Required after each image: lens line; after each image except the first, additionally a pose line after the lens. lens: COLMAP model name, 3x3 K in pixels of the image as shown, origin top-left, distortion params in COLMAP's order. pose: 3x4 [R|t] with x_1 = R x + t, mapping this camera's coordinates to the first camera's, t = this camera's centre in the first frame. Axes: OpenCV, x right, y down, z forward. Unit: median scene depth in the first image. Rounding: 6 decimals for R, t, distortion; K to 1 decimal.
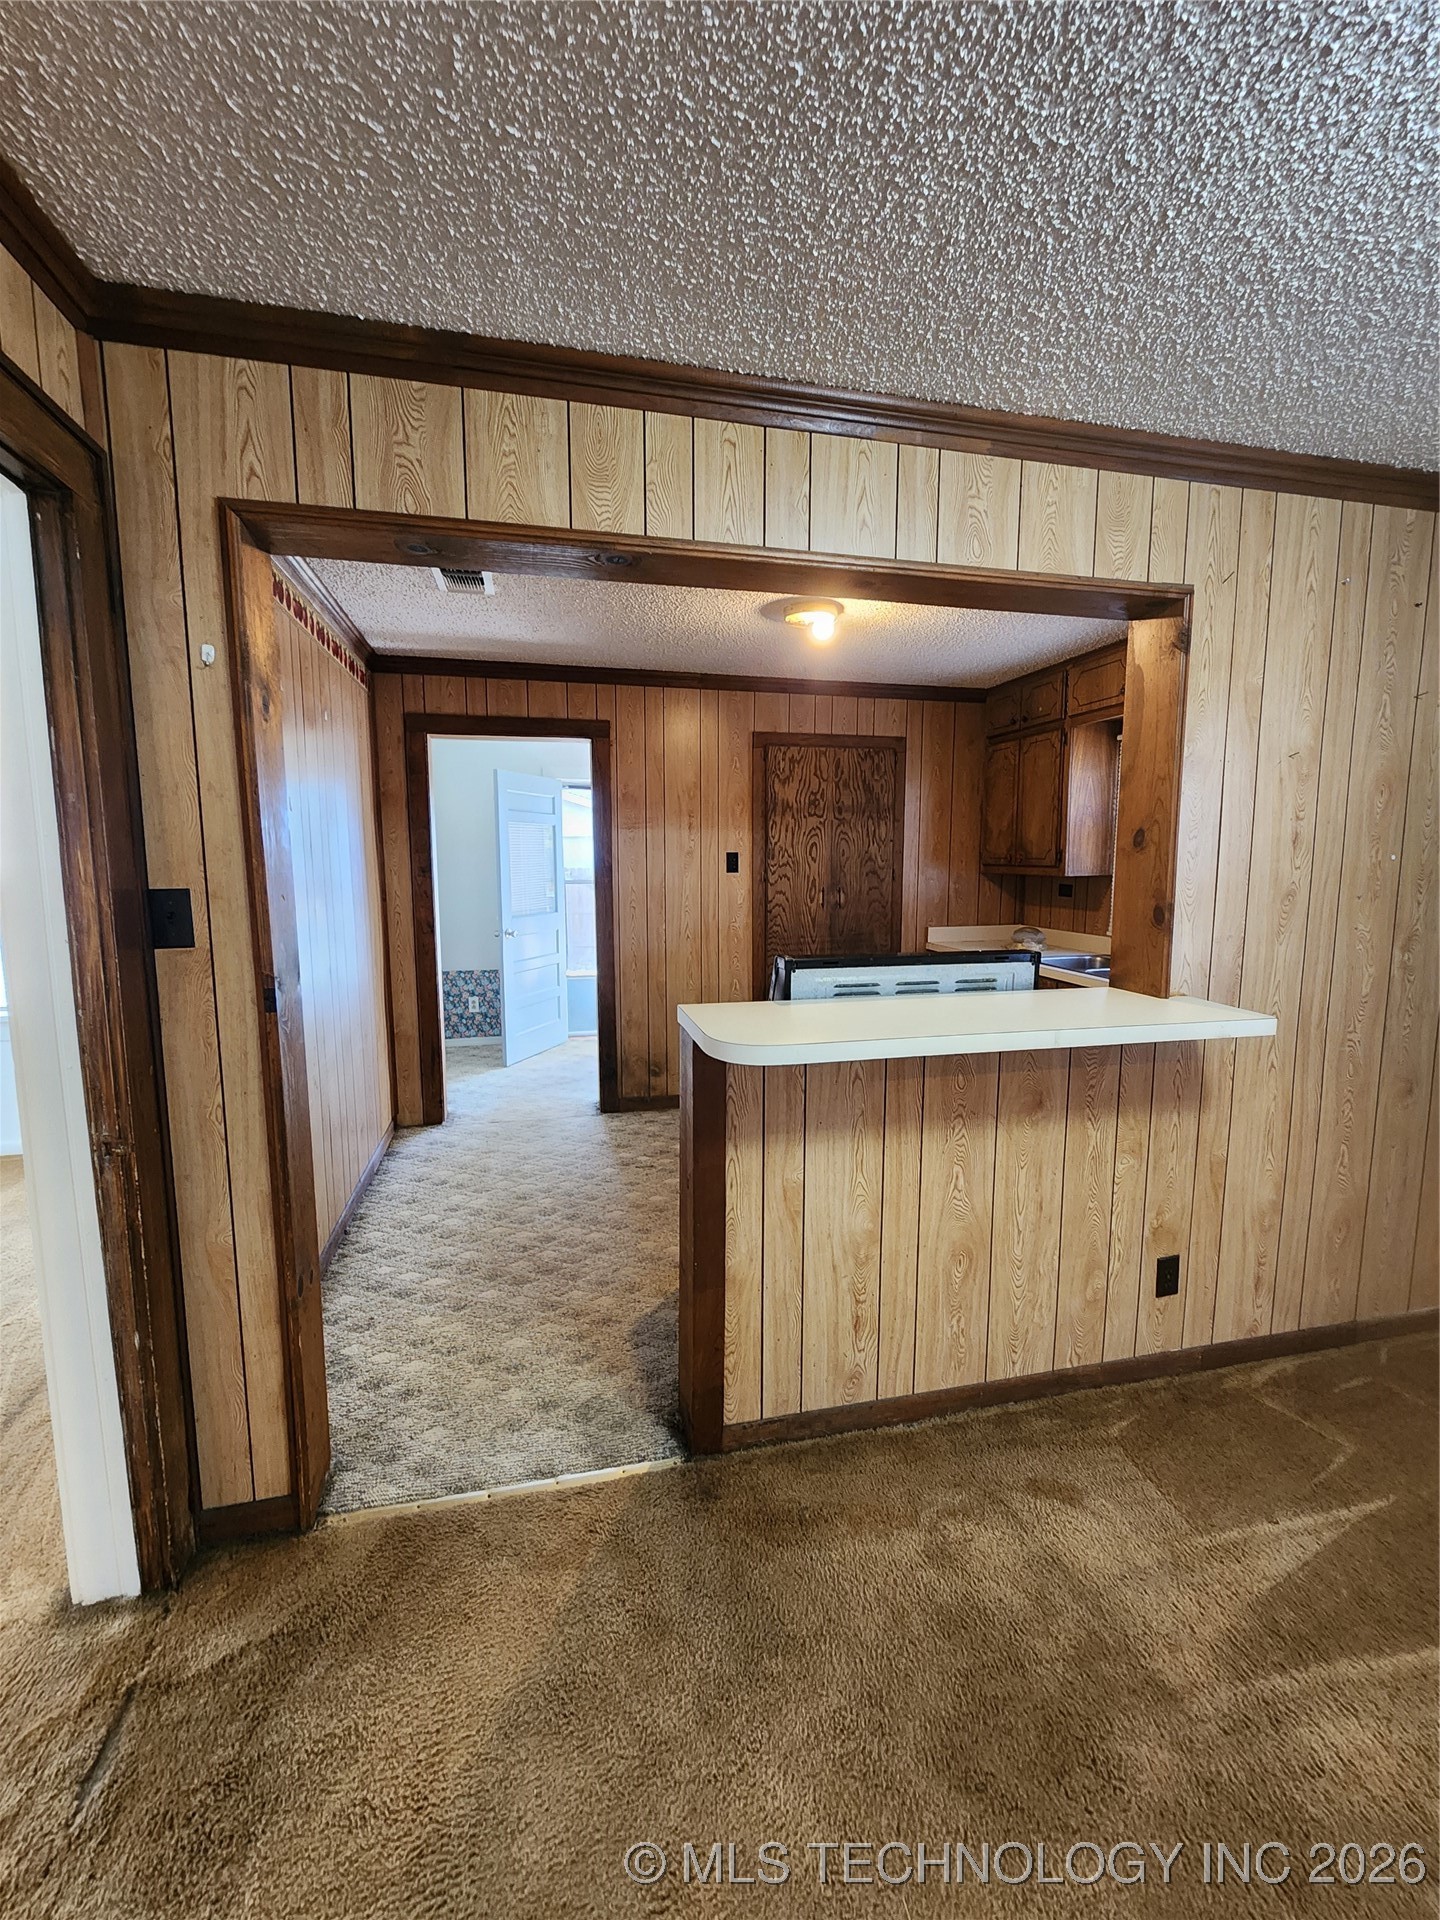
lens RADIAL K [[782.9, 0, 708.5], [0, 782.9, 949.8], [0, 0, 1]] dist [0.000148, -0.000169]
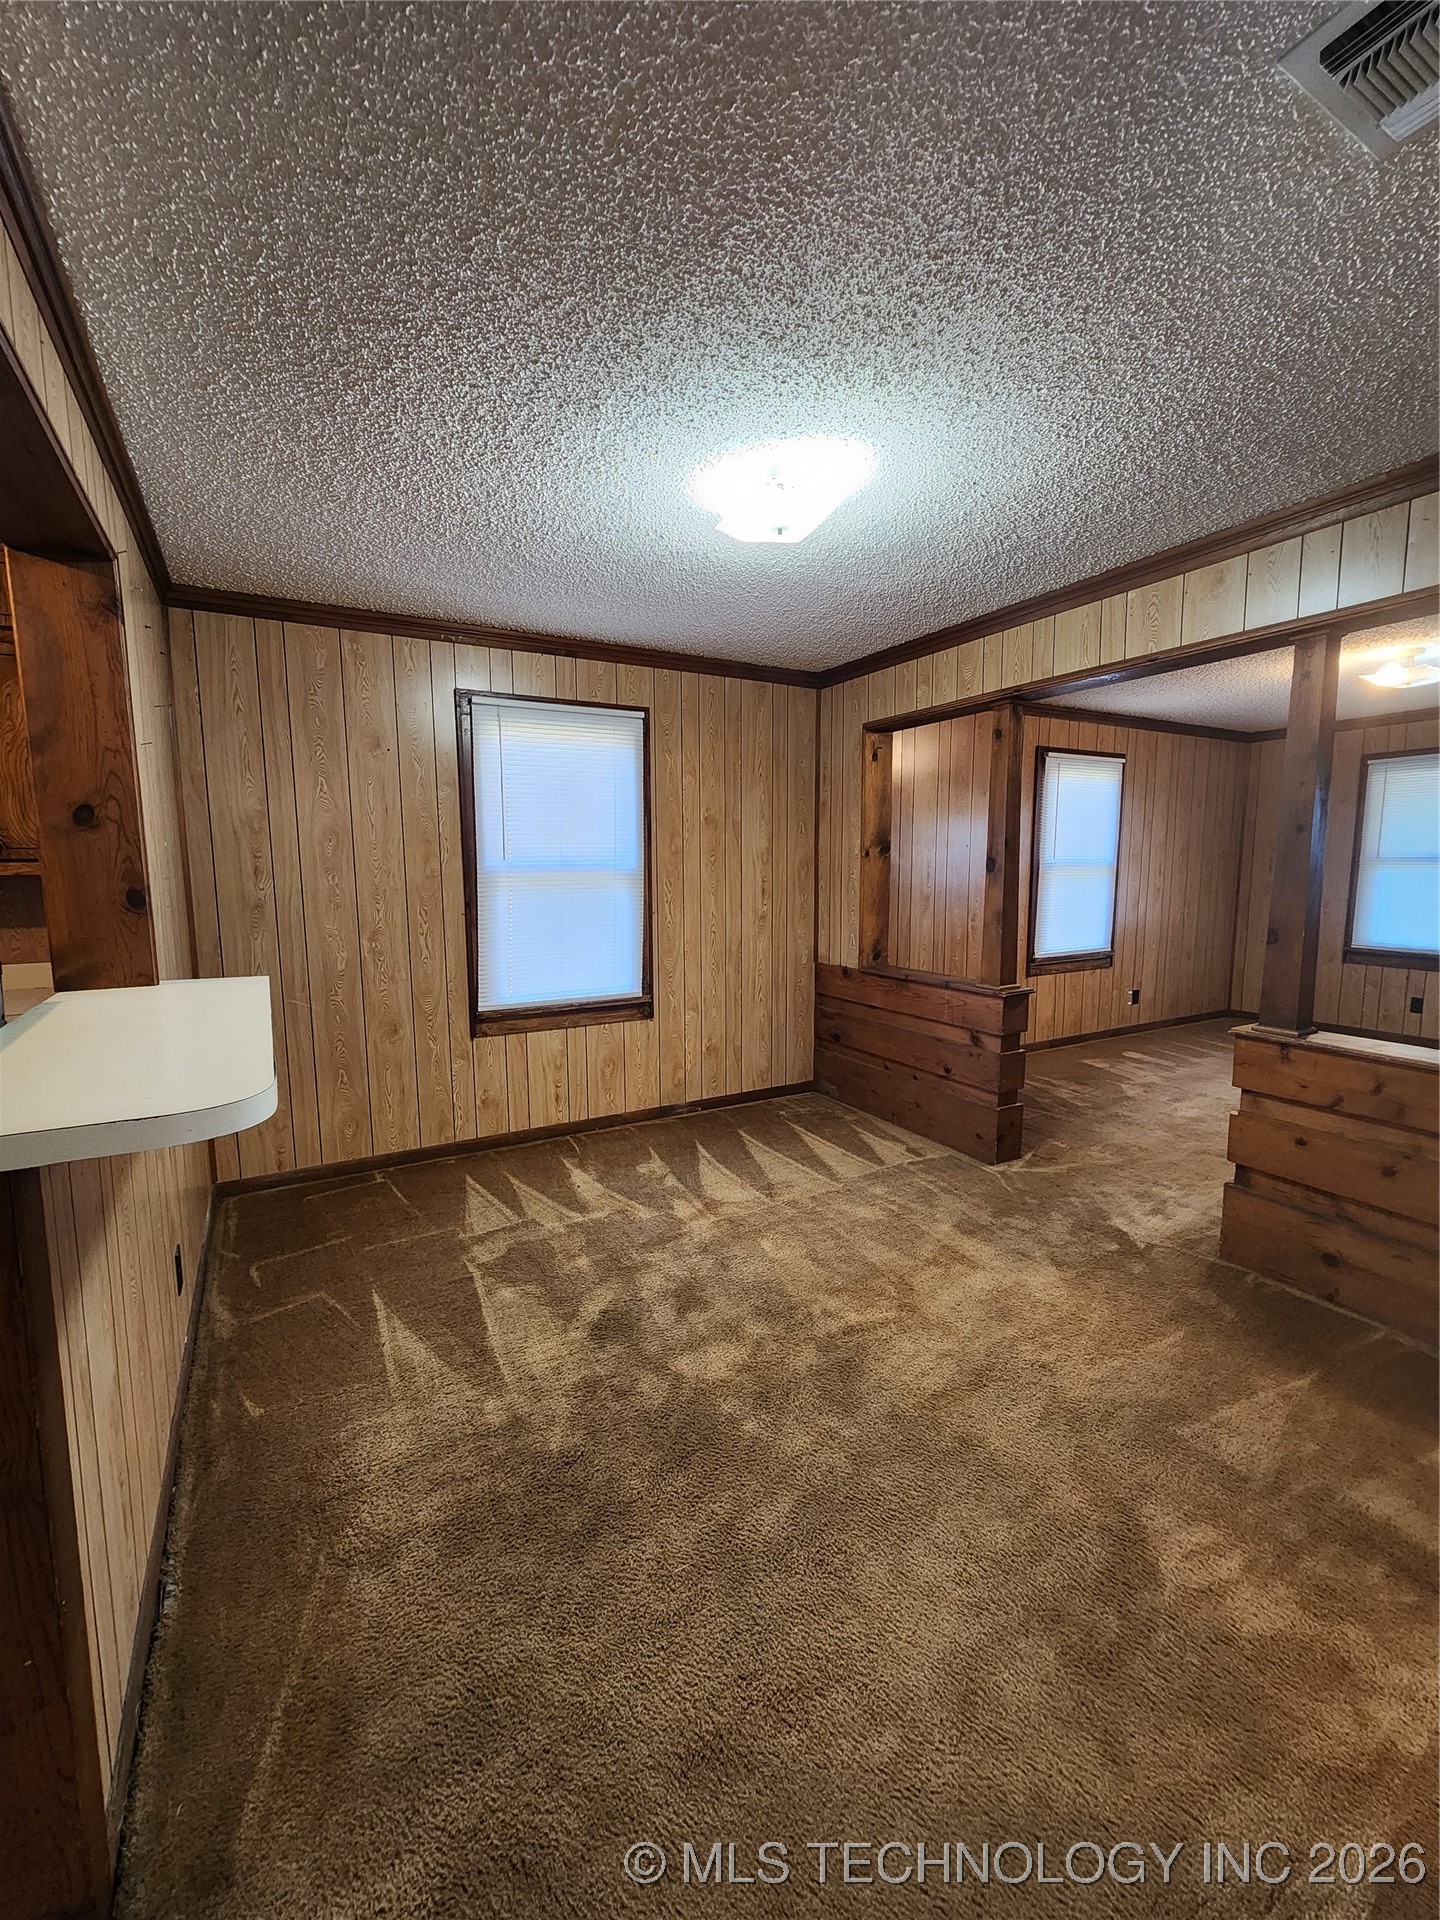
lens RADIAL K [[796.8, 0, 717.4], [0, 796.8, 960.5], [0, 0, 1]] dist [0.001886, -0.000119]
pose [[-0.293961, -0.118764, 0.948410, -0.483558], [0.117775, 0.980188, 0.159248, -0.037933], [-0.948534, 0.158512, -0.274150, 0.552278]]
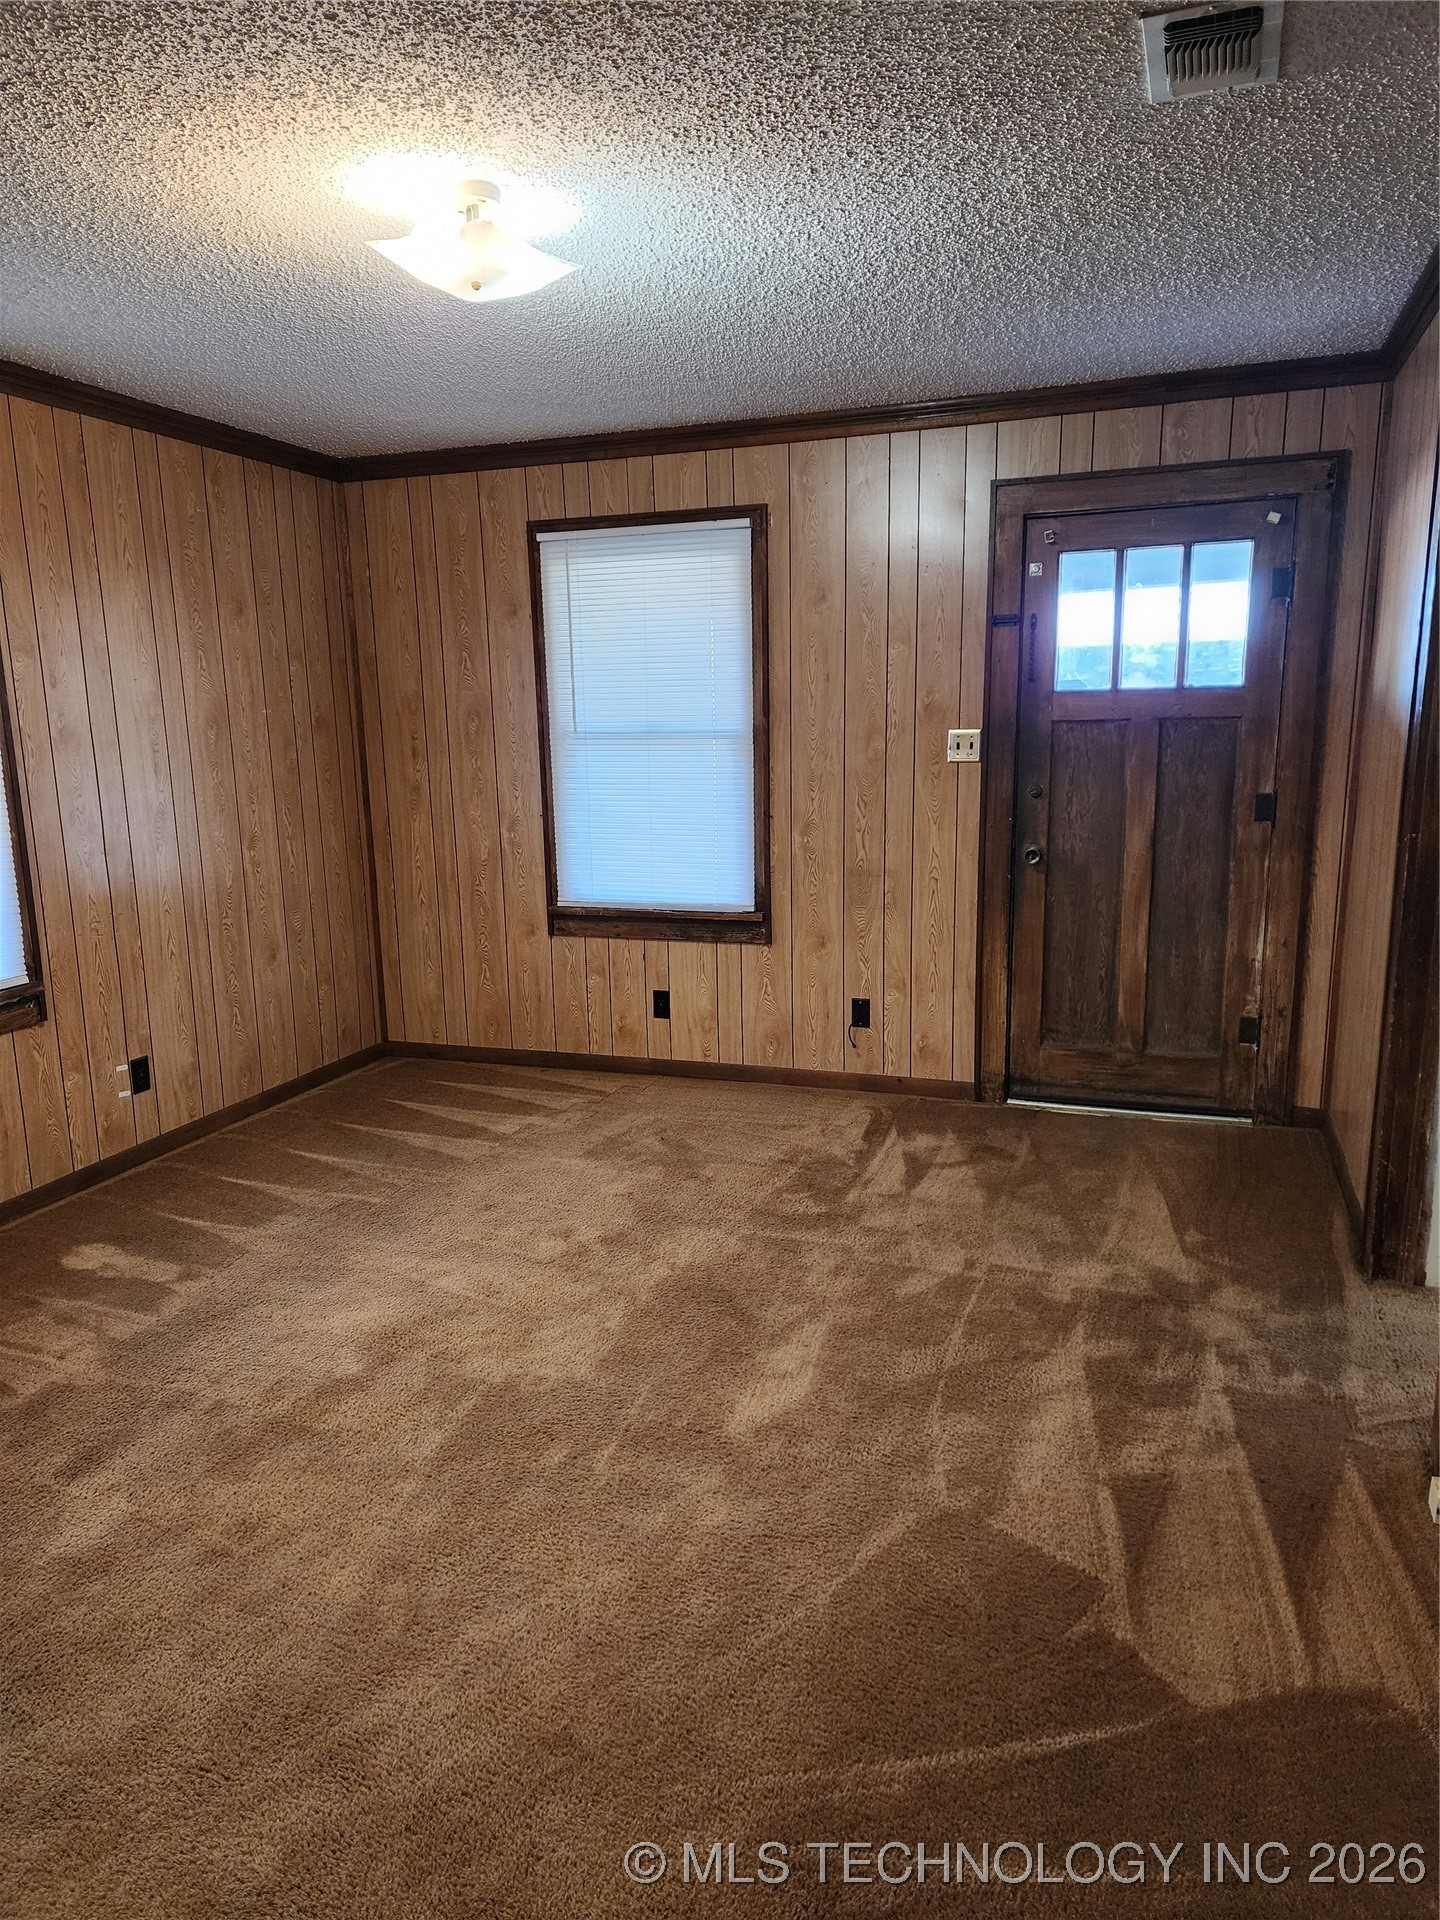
lens RADIAL K [[1281.9, 0, 722.9], [0, 1281.9, 961.8], [0, 0, 1]] dist [0.111930, -0.107990]
pose [[-0.846384, -0.089140, 0.525060, 0.018528], [0.080015, 0.953419, 0.290844, 0.061645], [-0.526528, 0.288179, -0.799826, -0.564300]]
